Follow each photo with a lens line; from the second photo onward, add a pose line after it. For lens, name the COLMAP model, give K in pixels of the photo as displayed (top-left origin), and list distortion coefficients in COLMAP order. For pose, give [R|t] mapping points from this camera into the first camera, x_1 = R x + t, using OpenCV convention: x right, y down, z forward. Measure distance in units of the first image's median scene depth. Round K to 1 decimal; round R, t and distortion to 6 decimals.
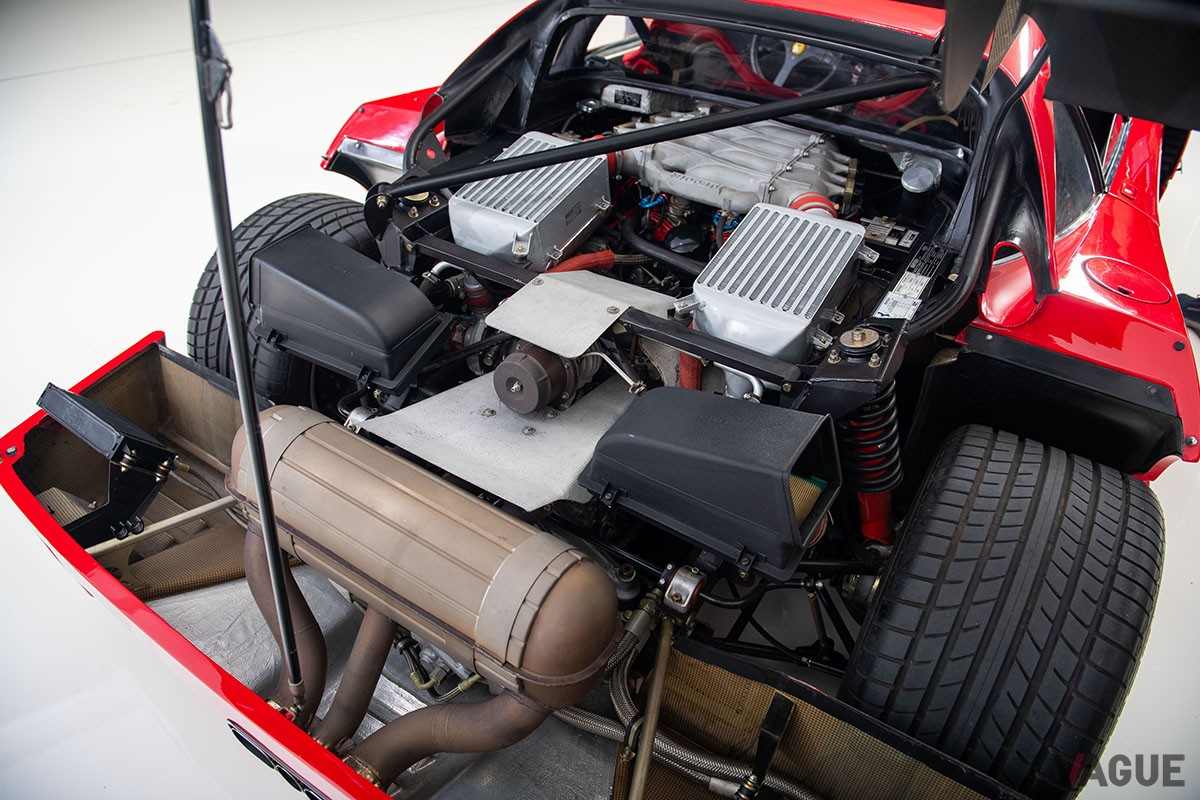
lens RADIAL K [[814.5, 0, 568.4], [0, 814.5, 397.4], [0, 0, 1]] dist [-0.041937, -0.002049]
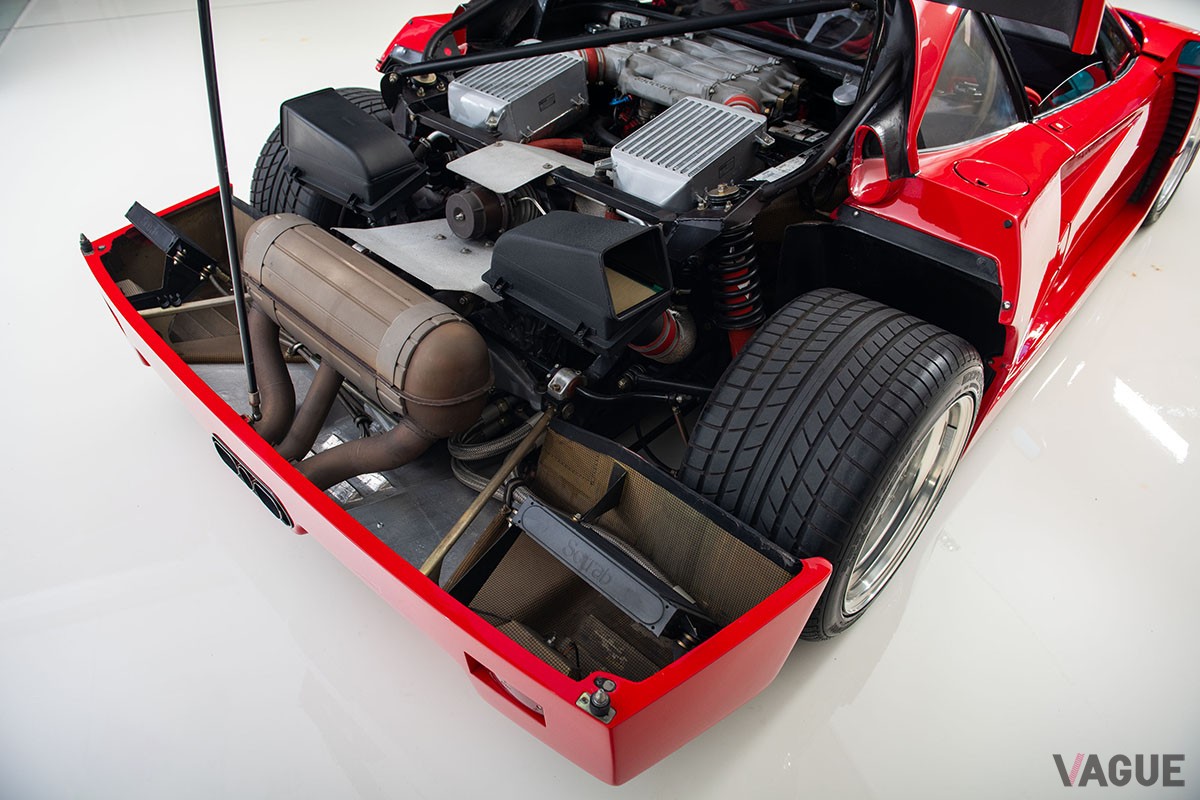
lens RADIAL K [[814.5, 0, 568.4], [0, 814.5, 397.4], [0, 0, 1]] dist [-0.041937, -0.002049]
pose [[0.982240, 0.121471, -0.143003, 0.292437], [-0.120838, 0.992585, 0.013140, 0.212892], [0.143539, 0.004373, 0.989635, -0.212472]]
